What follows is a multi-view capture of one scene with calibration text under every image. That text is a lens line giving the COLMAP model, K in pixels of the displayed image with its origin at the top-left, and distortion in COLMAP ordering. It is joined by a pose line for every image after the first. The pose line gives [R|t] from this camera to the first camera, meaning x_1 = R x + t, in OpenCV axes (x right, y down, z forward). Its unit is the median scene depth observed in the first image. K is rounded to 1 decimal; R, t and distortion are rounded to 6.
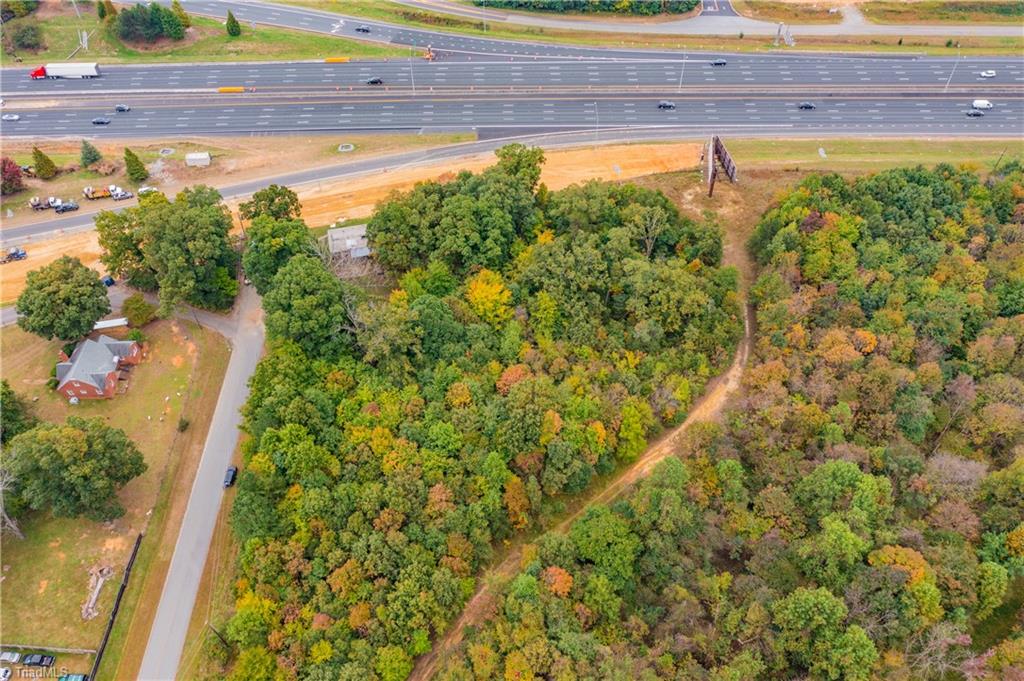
lens RADIAL K [[809.4, 0, 507.1], [0, 809.4, 339.5], [0, 0, 1]] dist [-0.000797, 0.004292]
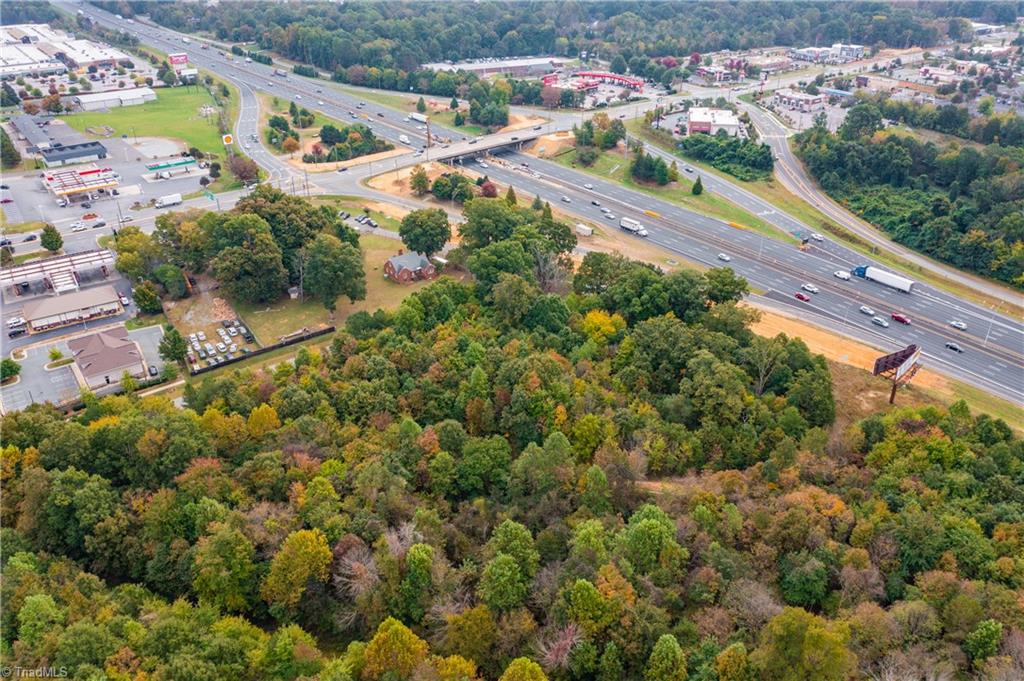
lens RADIAL K [[802.4, 0, 512.0], [0, 802.4, 340.5], [0, 0, 1]] dist [-0.006051, 0.008209]
pose [[0.599083, 0.397193, -0.695225, 0.770713], [-0.608638, 0.790075, -0.073088, 0.139768], [0.520249, 0.466926, 0.715067, 0.043710]]
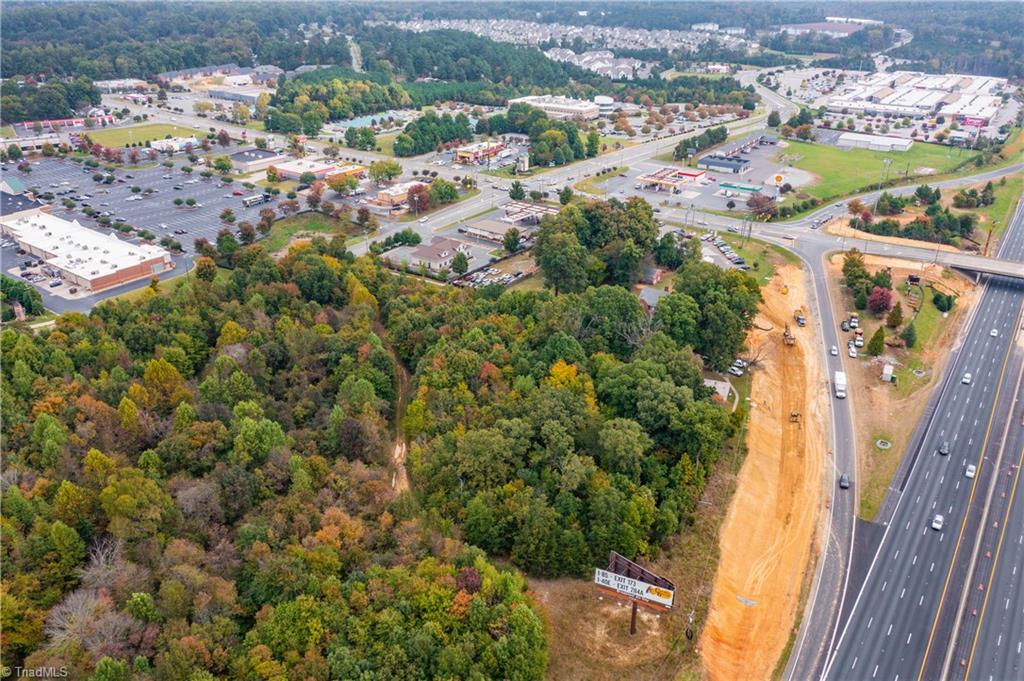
lens RADIAL K [[802.4, 0, 512.0], [0, 802.4, 340.5], [0, 0, 1]] dist [-0.006051, 0.008209]
pose [[-0.562658, 0.367290, -0.740617, 0.925549], [-0.620458, 0.404408, 0.671927, -0.867390], [0.546304, 0.837587, 0.000345, 0.901824]]
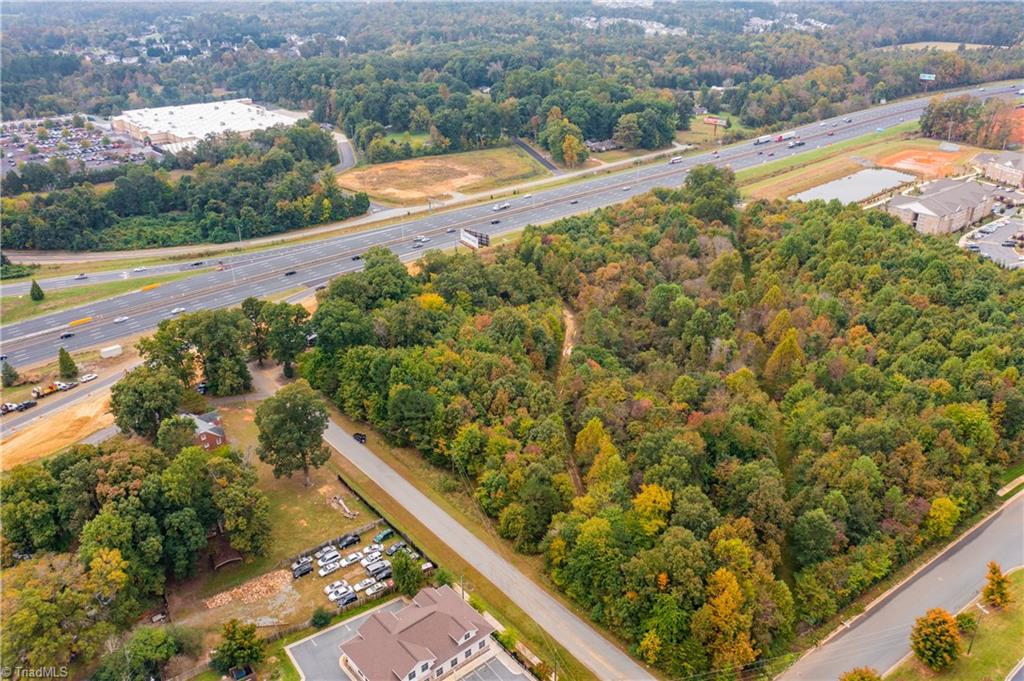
lens RADIAL K [[802.4, 0, 512.0], [0, 802.4, 340.5], [0, 0, 1]] dist [-0.006051, 0.008209]
pose [[0.753271, -0.282826, 0.593795, -0.834303], [0.500128, 0.832644, -0.237857, 0.444545], [-0.427147, 0.476145, 0.768656, -0.215214]]
